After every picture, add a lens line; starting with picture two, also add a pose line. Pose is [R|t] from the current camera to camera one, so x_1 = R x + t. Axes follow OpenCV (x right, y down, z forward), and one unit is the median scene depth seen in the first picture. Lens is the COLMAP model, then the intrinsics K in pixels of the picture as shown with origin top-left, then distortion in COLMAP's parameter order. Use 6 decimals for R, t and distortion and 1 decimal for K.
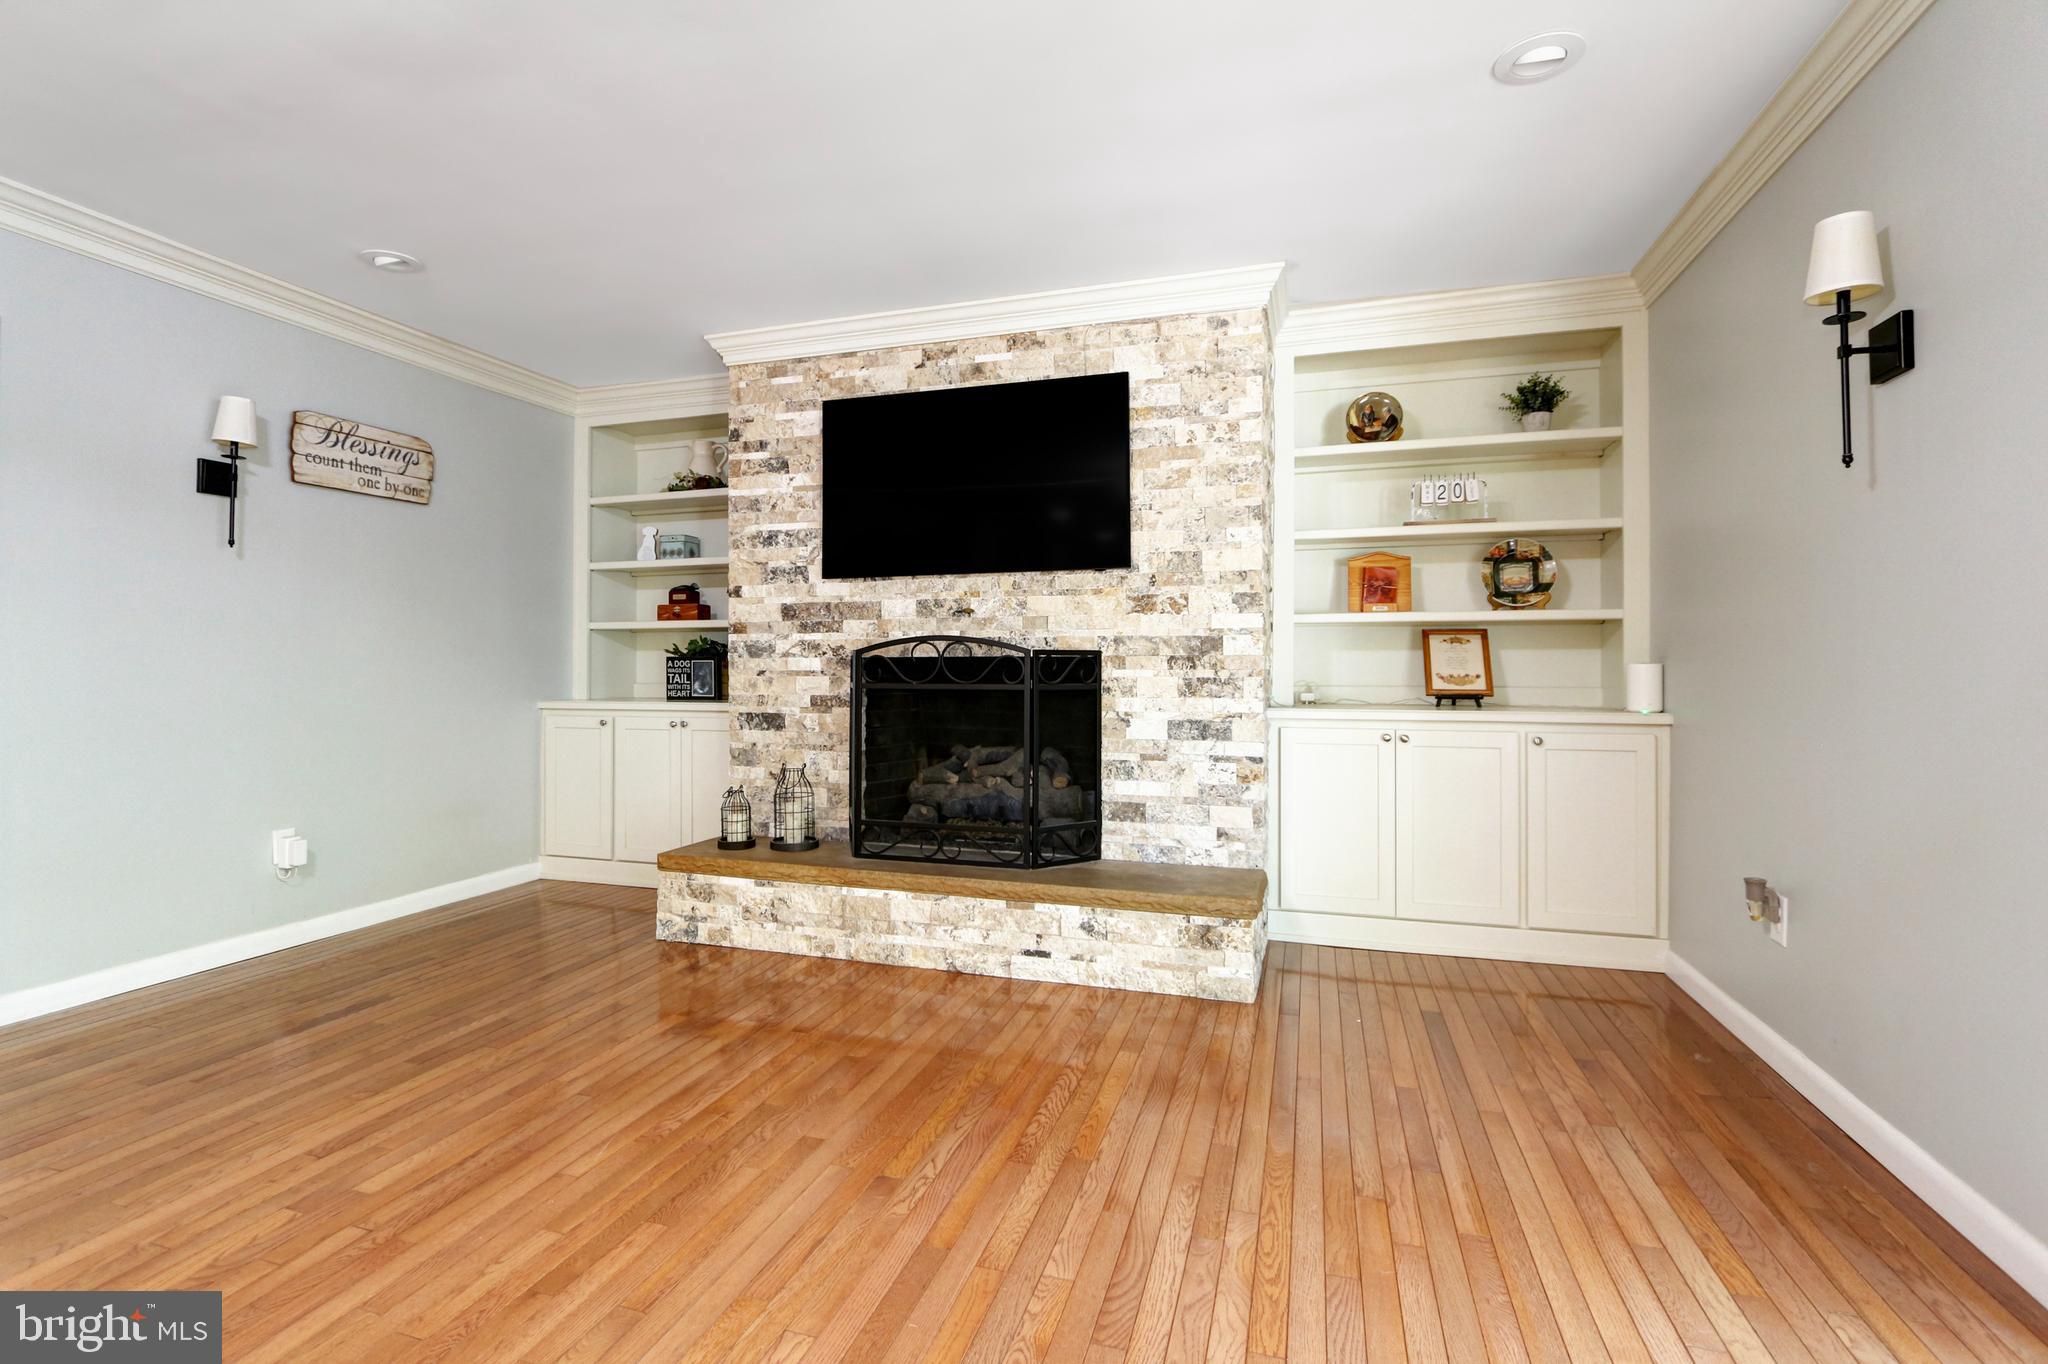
lens RADIAL K [[957.6, 0, 1011.4], [0, 957.6, 664.7], [0, 0, 1]] dist [-0.017452, 0.001657]
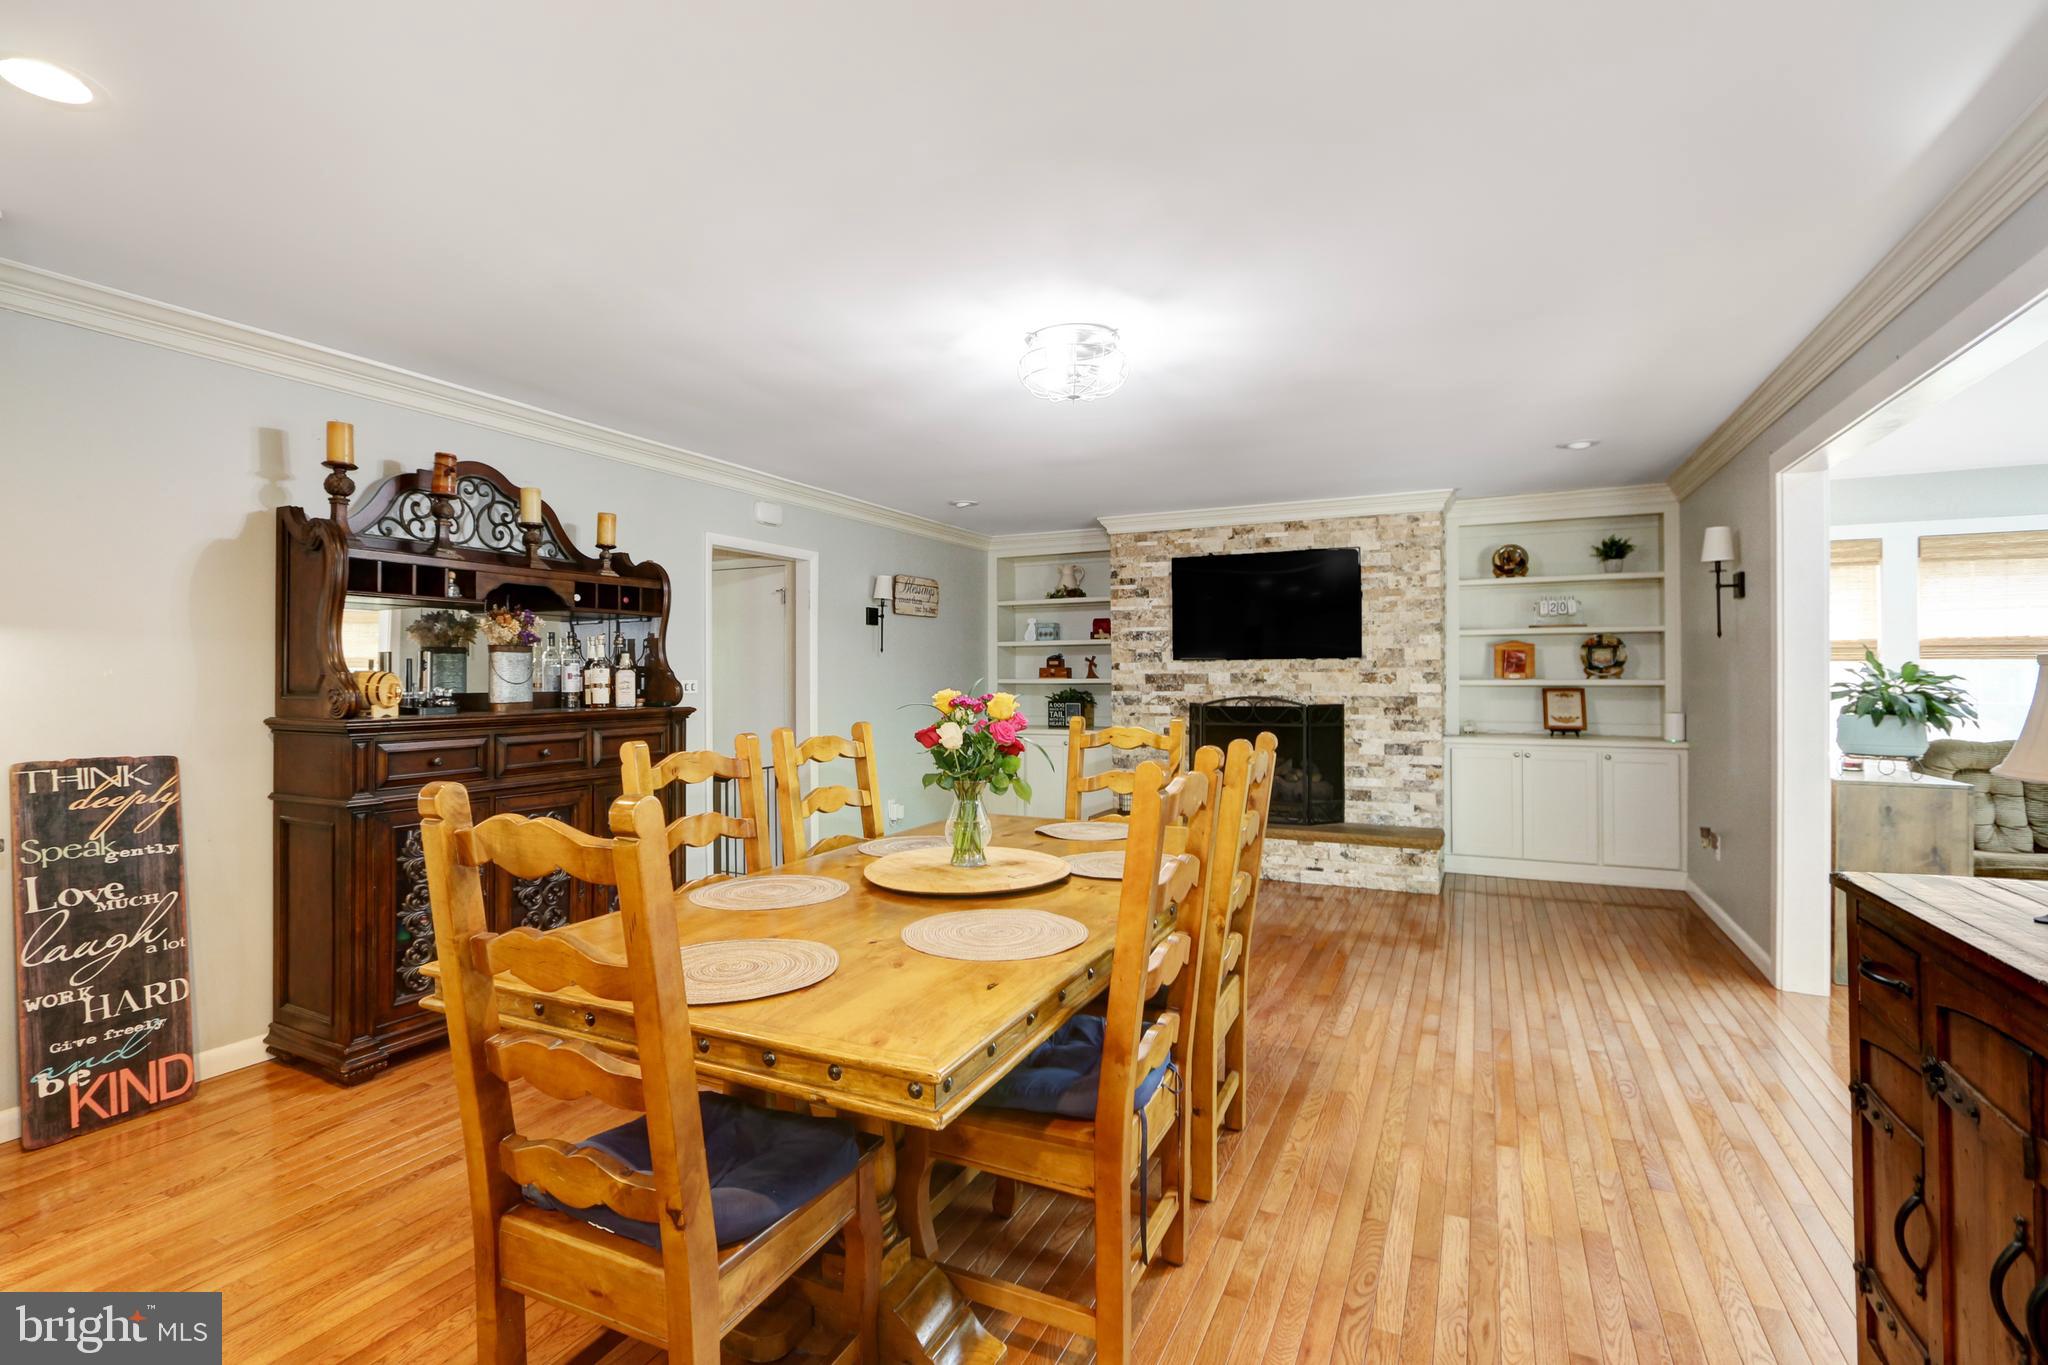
lens RADIAL K [[957.6, 0, 1006.7], [0, 957.6, 671.6], [0, 0, 1]] dist [-0.017452, 0.001657]
pose [[0.988428, -0.004341, -0.151628, -0.253640], [0.003612, 0.999981, -0.005080, -0.067922], [0.151647, 0.004474, 0.988425, -0.834529]]
